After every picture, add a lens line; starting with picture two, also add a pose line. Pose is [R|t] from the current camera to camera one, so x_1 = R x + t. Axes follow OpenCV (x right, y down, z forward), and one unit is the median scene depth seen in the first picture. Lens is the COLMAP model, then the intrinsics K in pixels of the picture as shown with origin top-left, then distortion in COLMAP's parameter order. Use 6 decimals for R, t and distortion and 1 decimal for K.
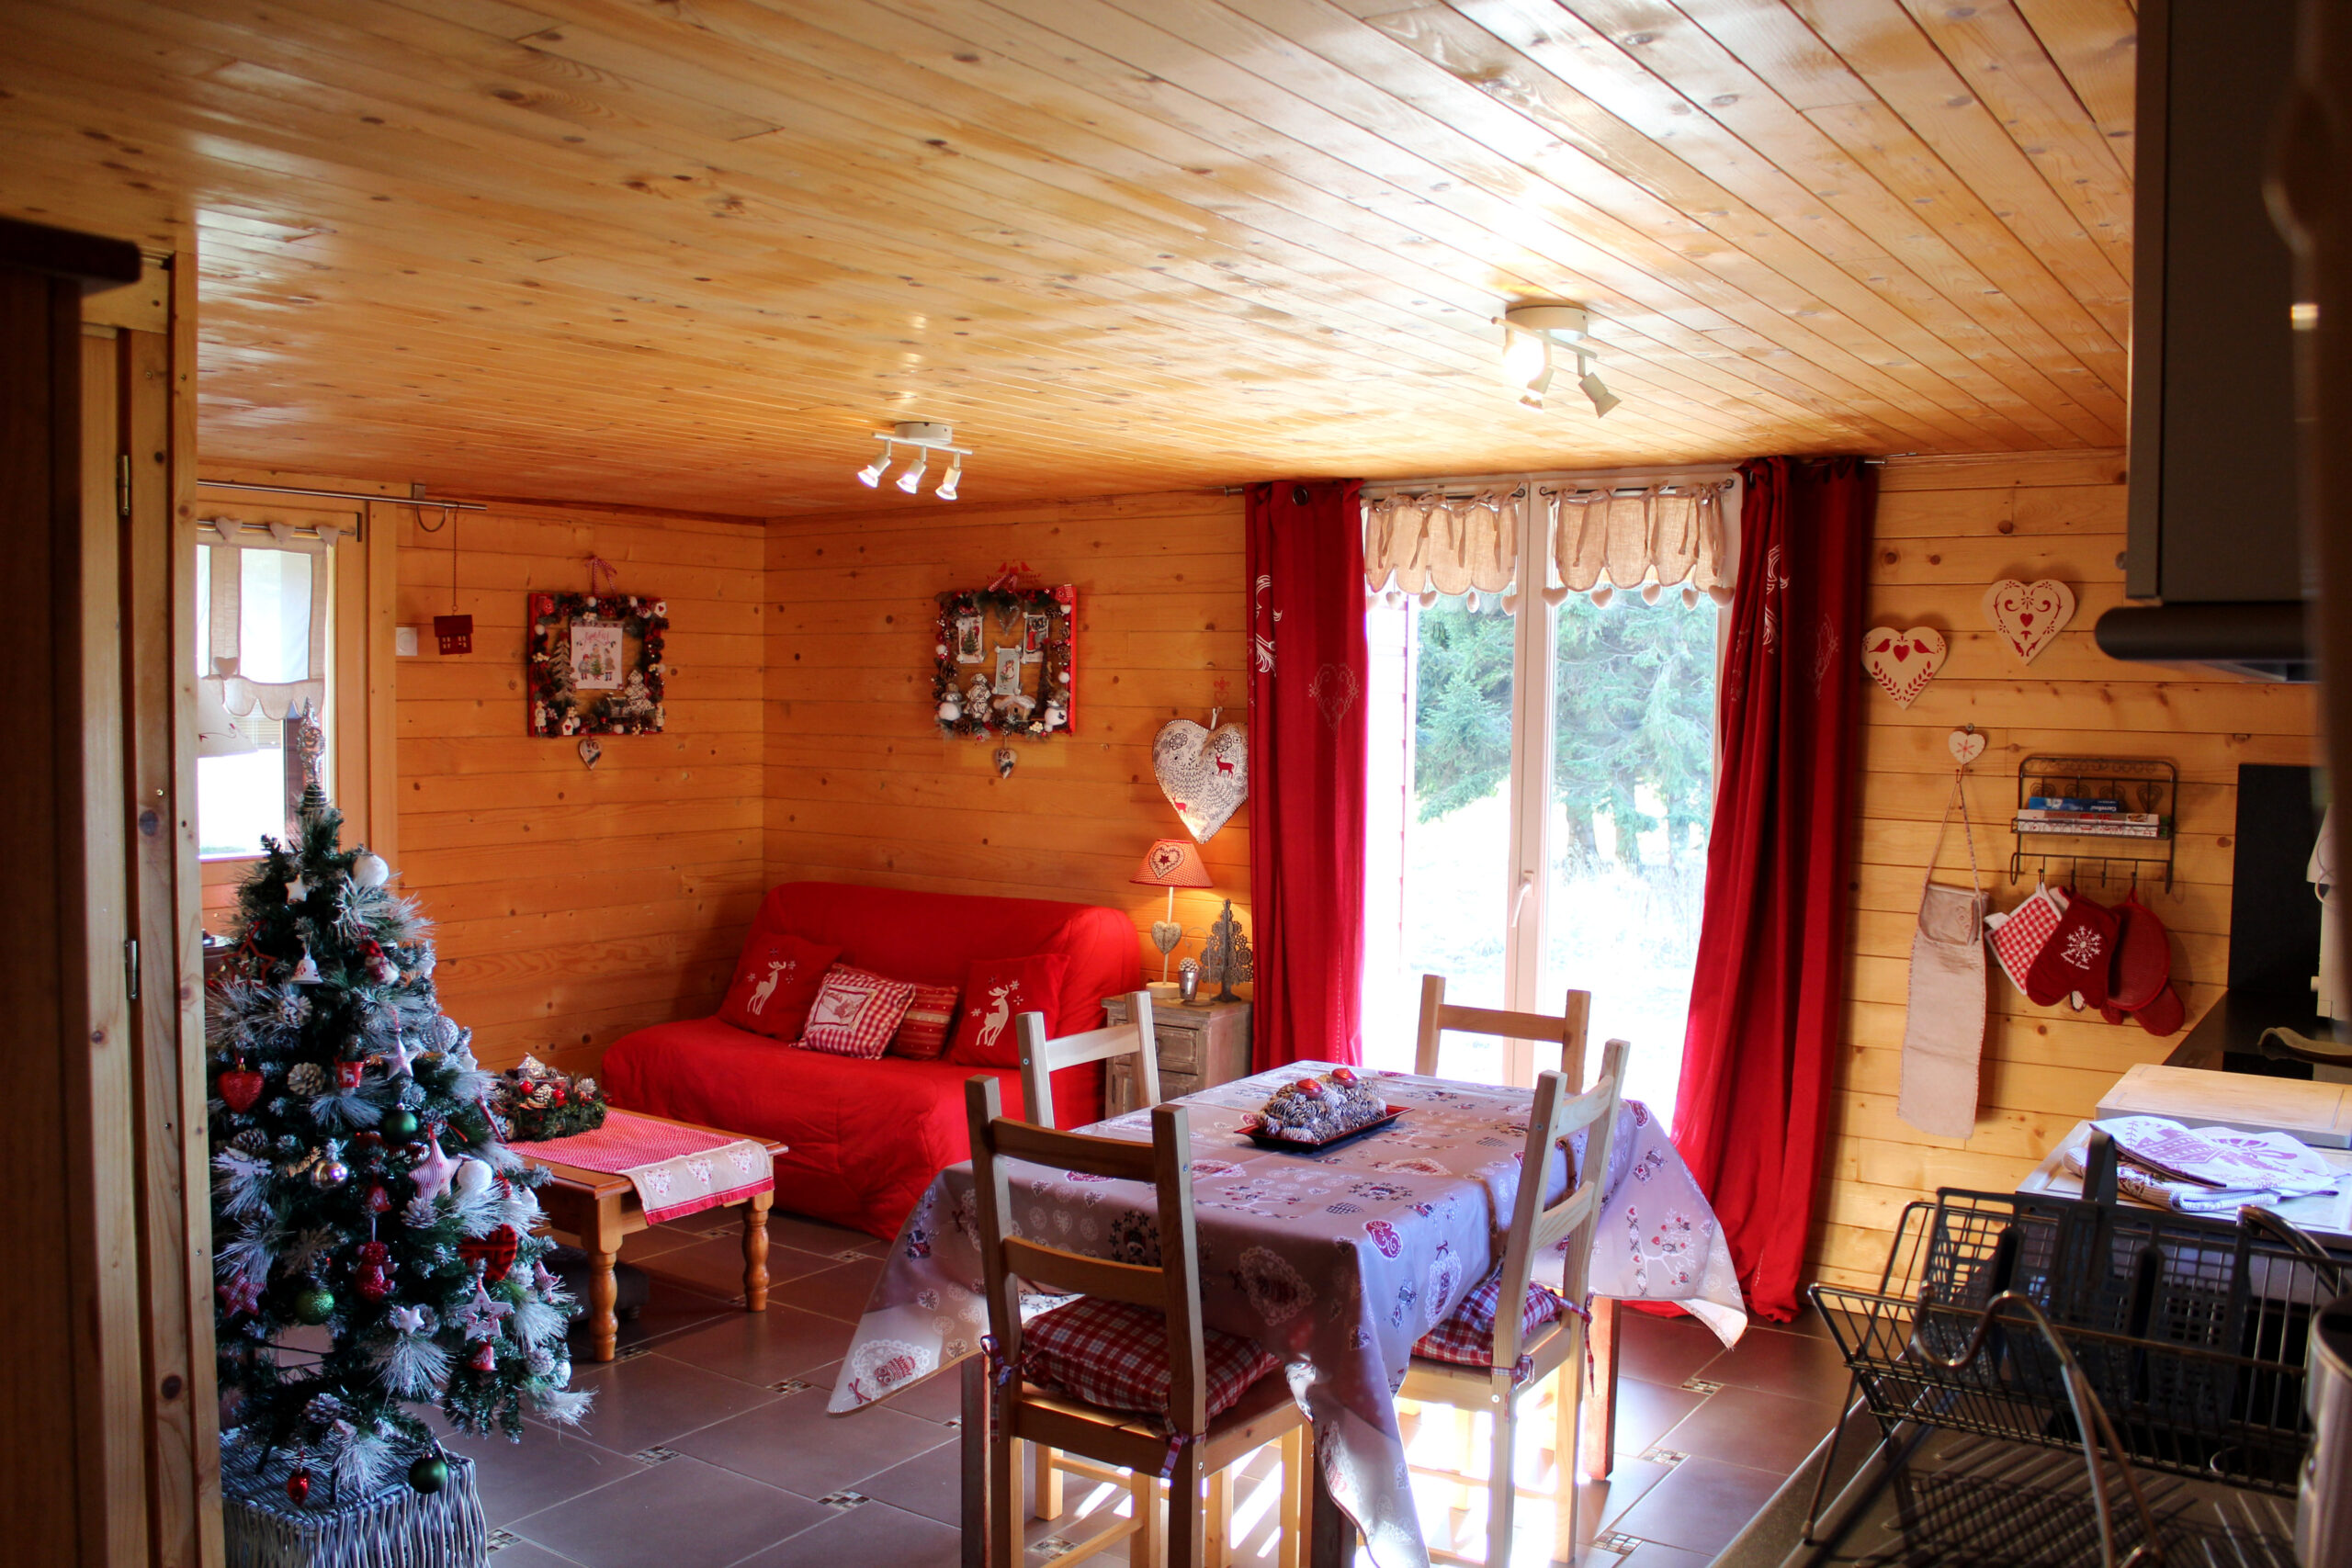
lens RADIAL K [[1960.7, 0, 1181.0], [0, 1960.7, 806.3], [0, 0, 1]] dist [-0.161132, 0.148128]
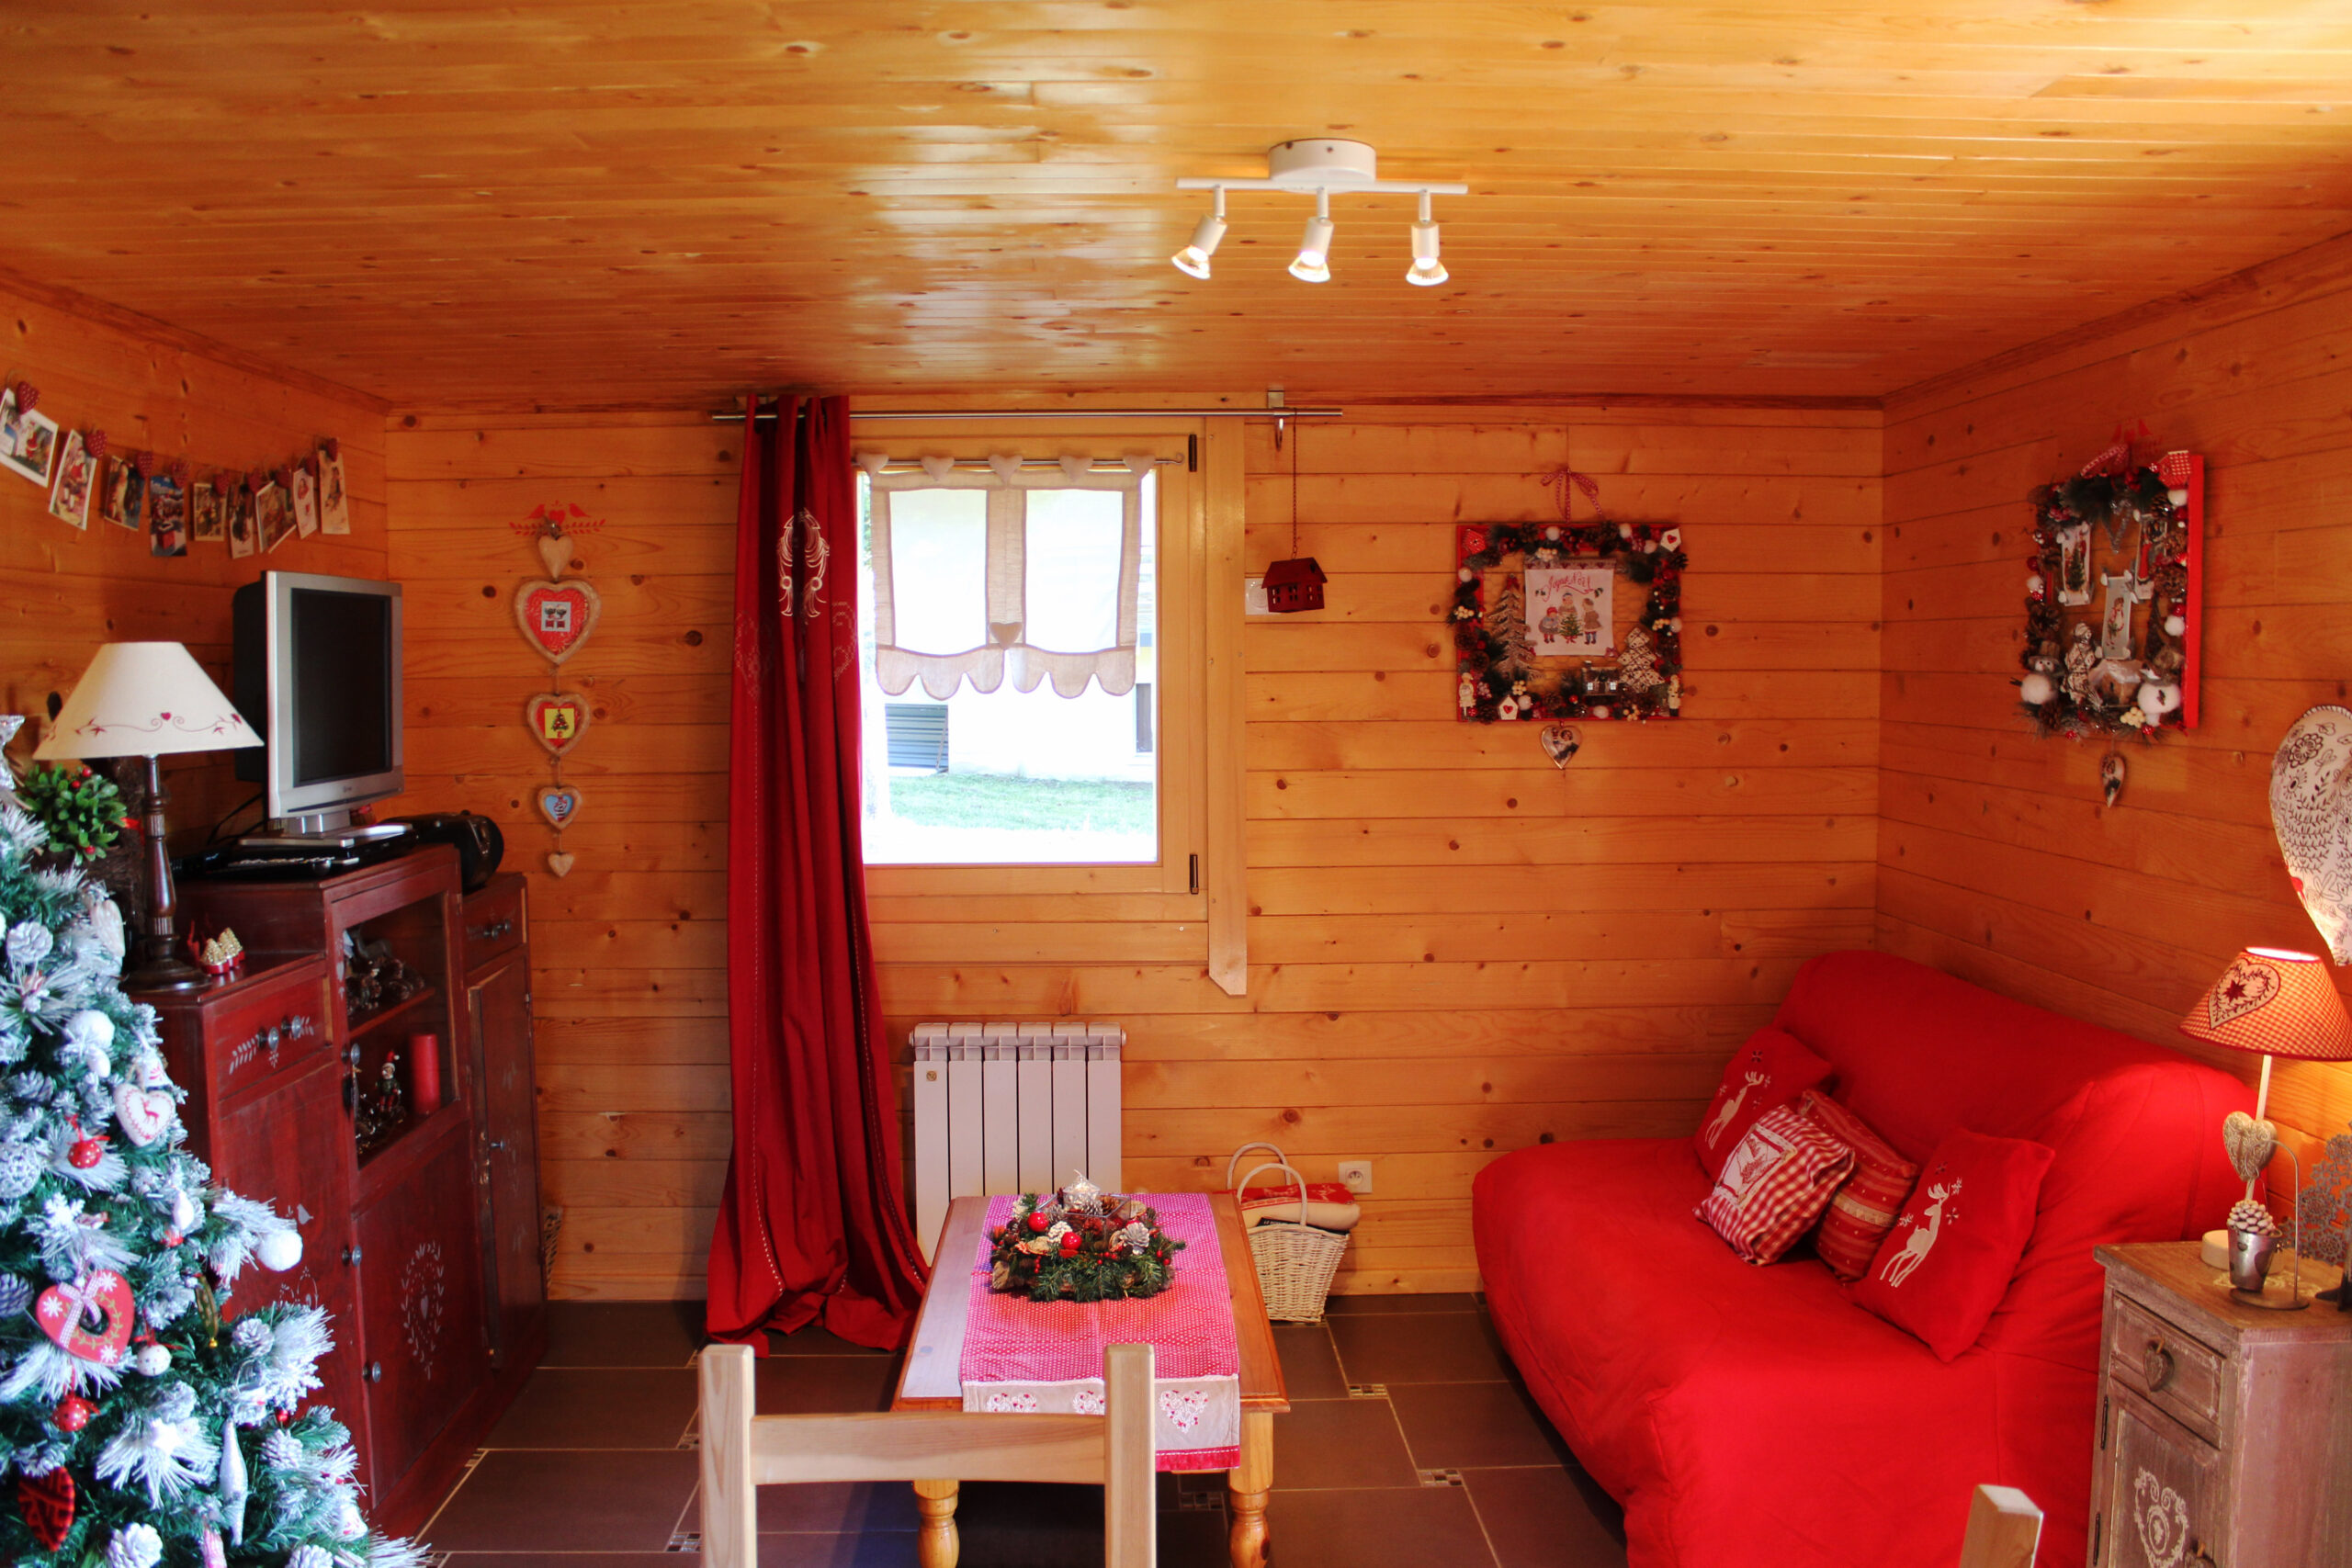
lens RADIAL K [[1960.7, 0, 1181.0], [0, 1960.7, 806.3], [0, 0, 1]] dist [-0.161132, 0.148128]
pose [[0.592556, 0.044575, -0.804295, 0.196929], [-0.034670, 0.998954, 0.029821, -0.022101], [0.804783, 0.010214, 0.593482, 0.467373]]
